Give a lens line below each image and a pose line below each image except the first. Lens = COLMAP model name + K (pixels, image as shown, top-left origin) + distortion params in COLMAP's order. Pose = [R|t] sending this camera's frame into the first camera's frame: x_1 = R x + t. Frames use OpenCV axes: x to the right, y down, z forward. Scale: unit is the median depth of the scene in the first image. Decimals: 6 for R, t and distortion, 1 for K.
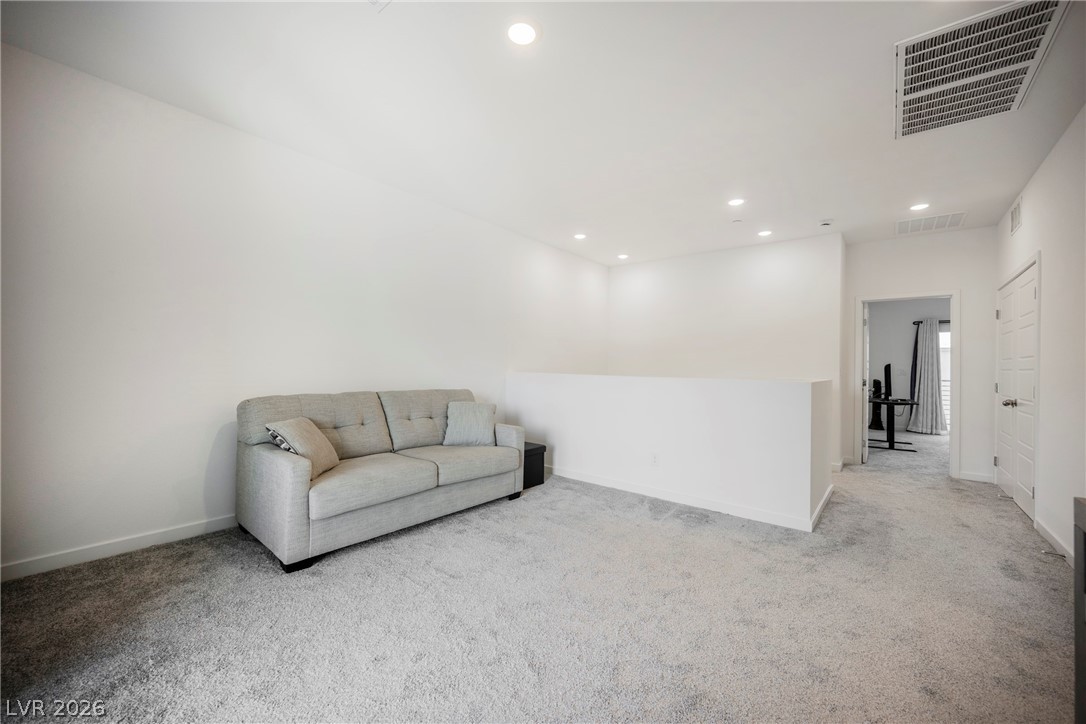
lens RADIAL K [[428.3, 0, 543.0], [0, 428.3, 362.0], [0, 0, 1]] dist [-0.001129, -0.000215]
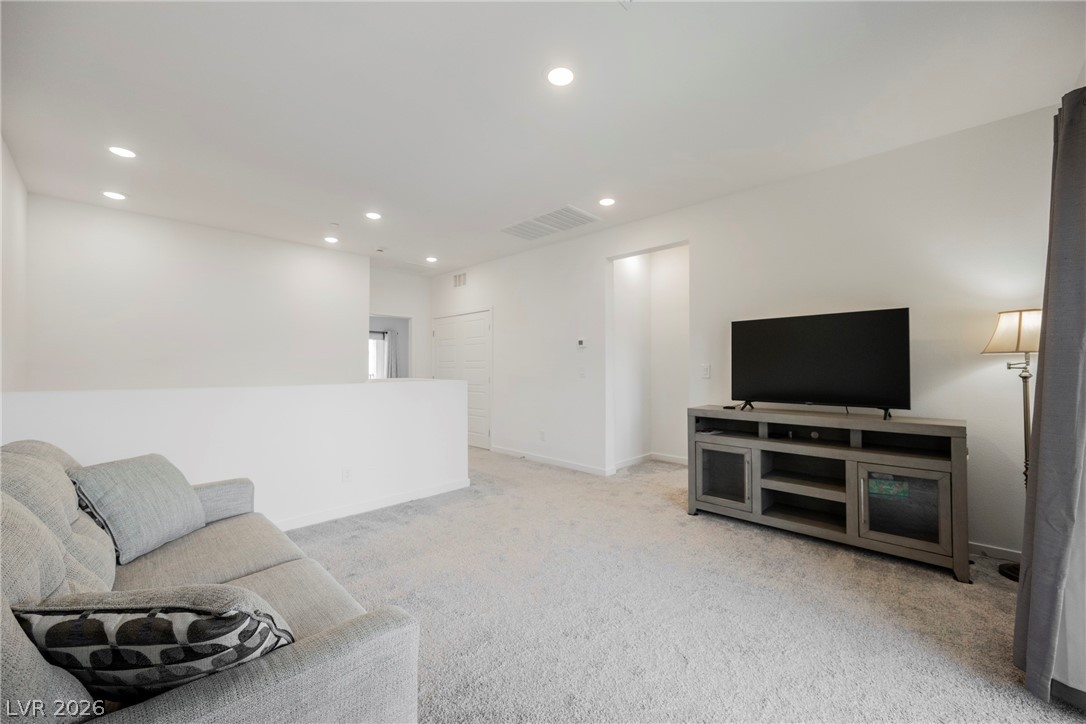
lens RADIAL K [[428.3, 0, 543.0], [0, 428.3, 362.0], [0, 0, 1]] dist [-0.001129, -0.000215]
pose [[0.084559, -0.011399, 0.996353, -0.696221], [0.001823, 0.999935, 0.011285, -0.023580], [-0.996417, 0.000862, 0.084574, 0.586277]]
